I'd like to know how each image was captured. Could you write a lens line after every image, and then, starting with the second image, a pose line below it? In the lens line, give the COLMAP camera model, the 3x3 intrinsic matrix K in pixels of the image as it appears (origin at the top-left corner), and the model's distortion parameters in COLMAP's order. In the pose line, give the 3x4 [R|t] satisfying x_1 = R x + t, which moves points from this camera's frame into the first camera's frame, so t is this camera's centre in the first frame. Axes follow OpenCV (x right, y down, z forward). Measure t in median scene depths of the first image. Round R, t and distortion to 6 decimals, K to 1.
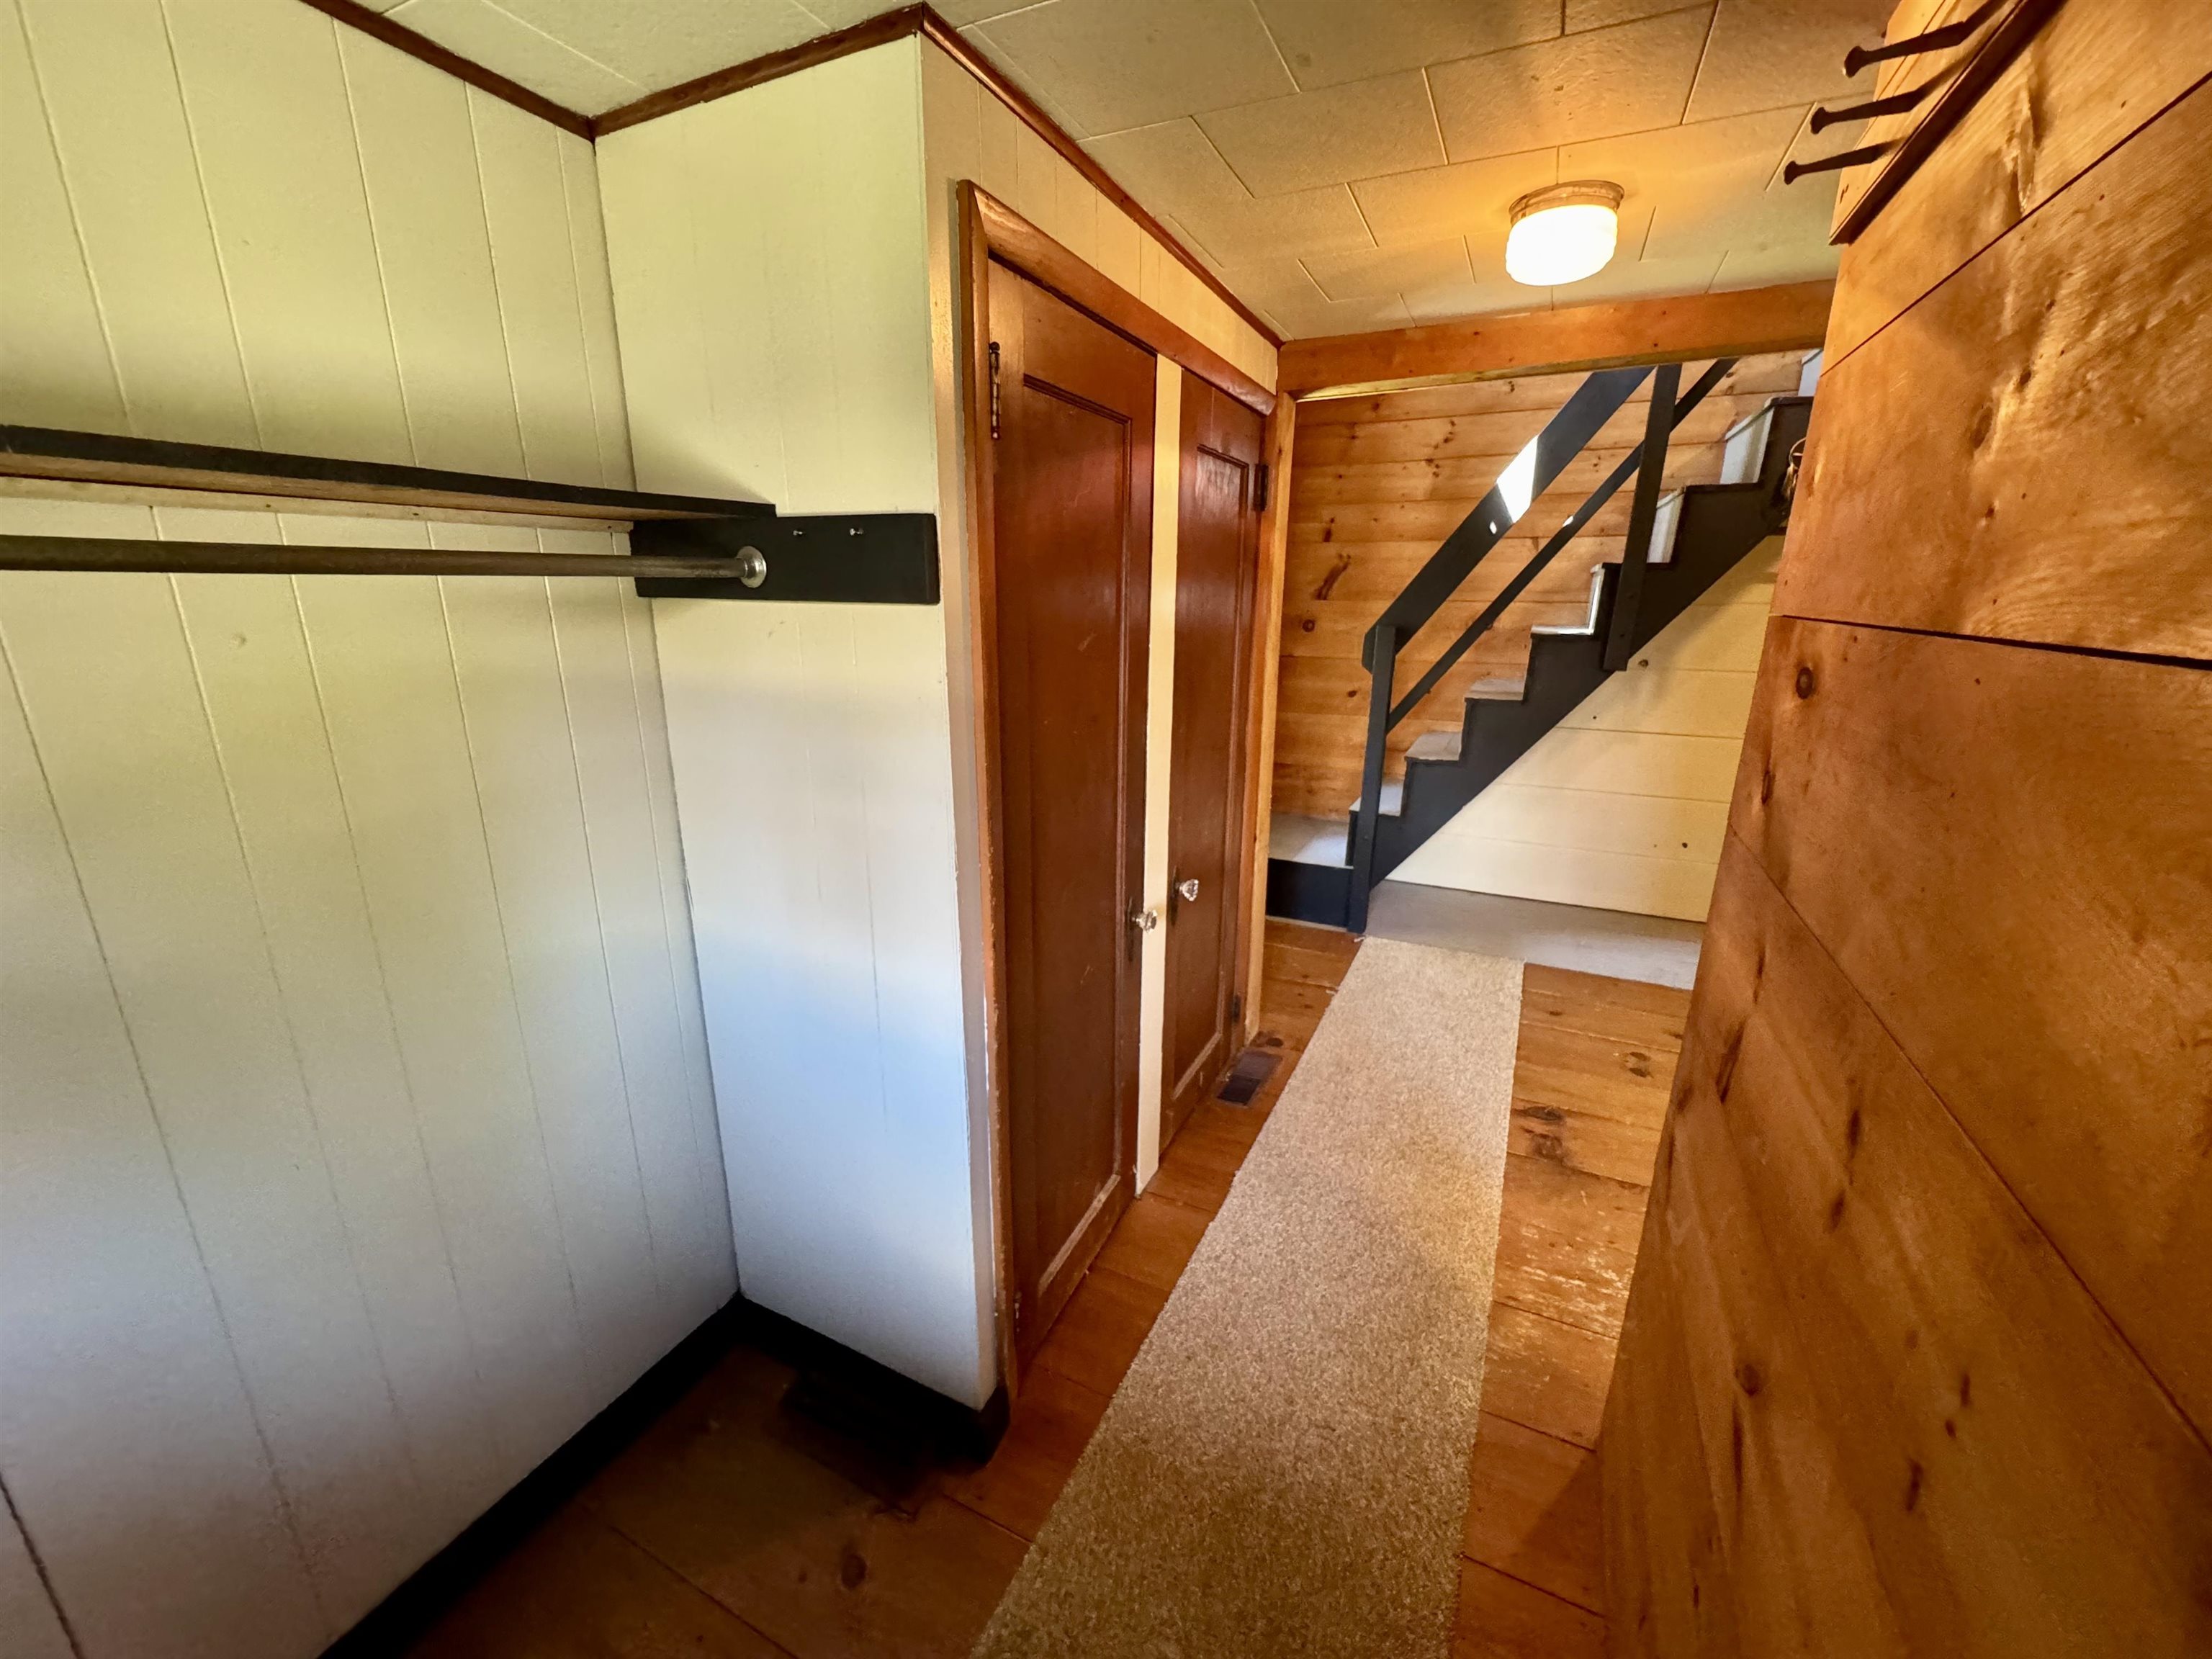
lens RADIAL K [[886.0, 0, 1101.4], [0, 886.0, 829.3], [0, 0, 1]] dist [-0.001959, 0.000162]
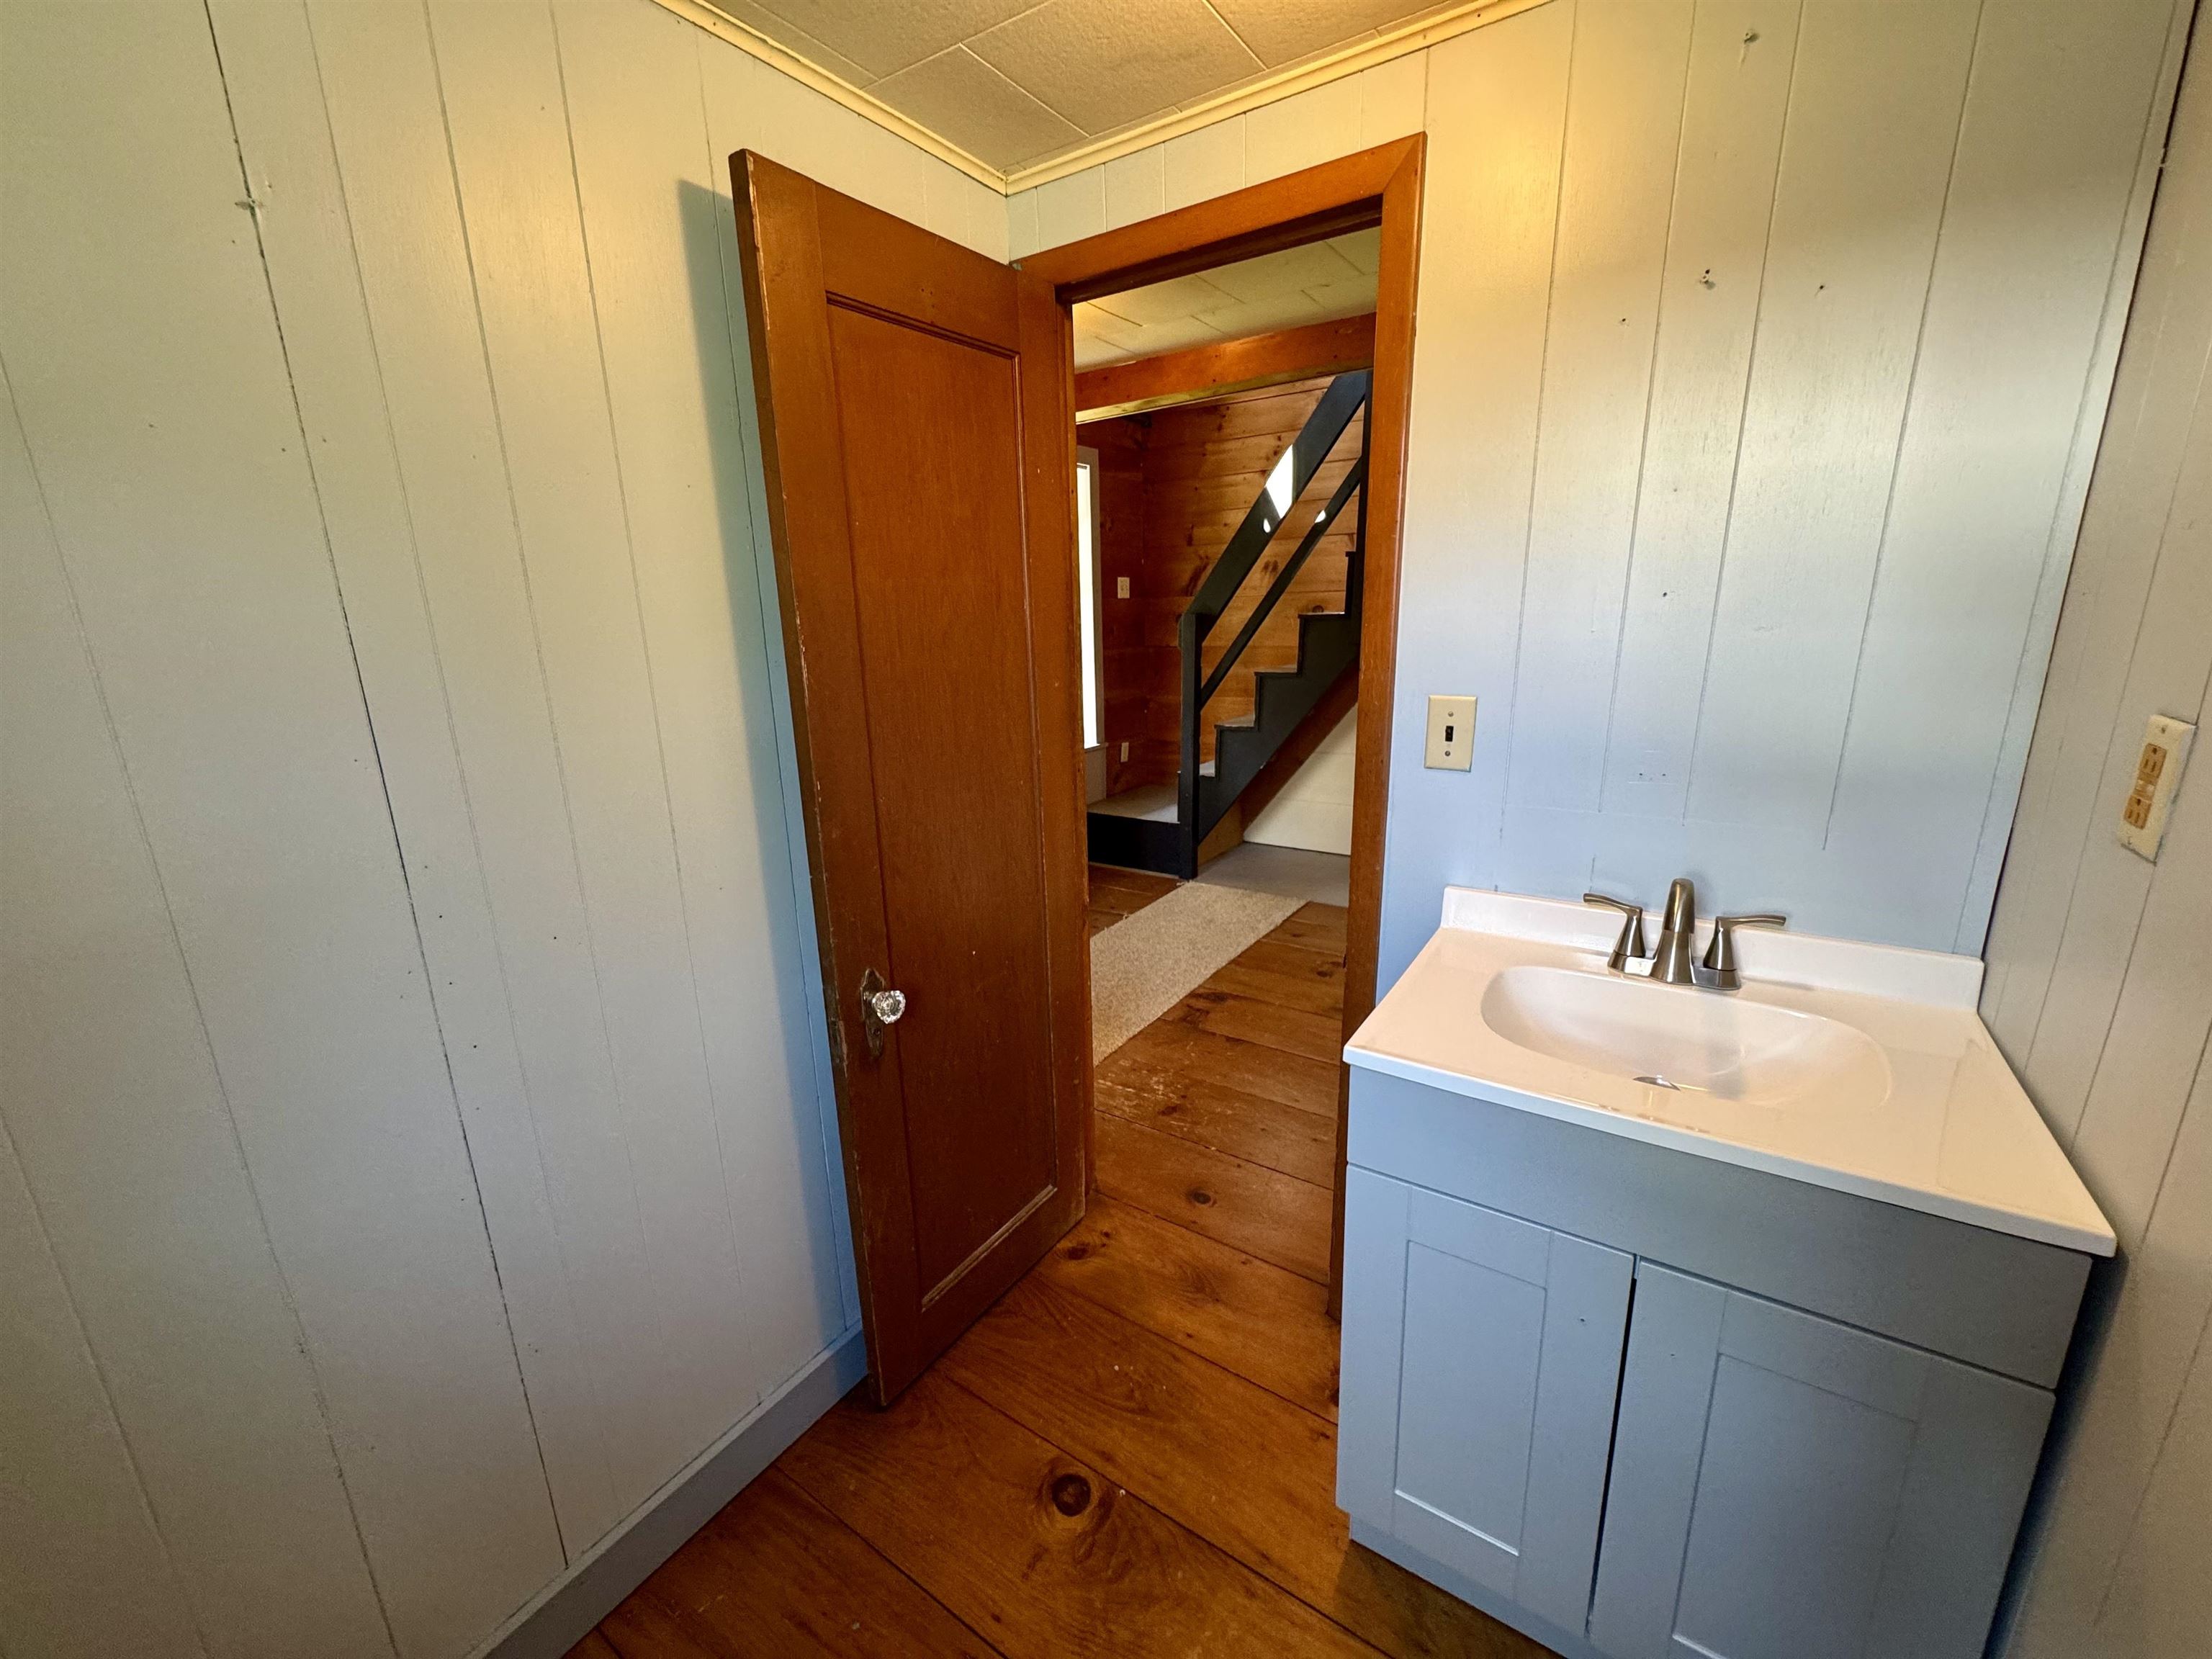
lens RADIAL K [[886.0, 0, 1107.3], [0, 886.0, 834.6], [0, 0, 1]] dist [-0.001959, 0.000162]
pose [[0.990026, 0.003826, -0.140830, 0.397906], [-0.006000, 0.999869, -0.015021, 0.086730], [0.140754, 0.015716, 0.989920, -0.186563]]
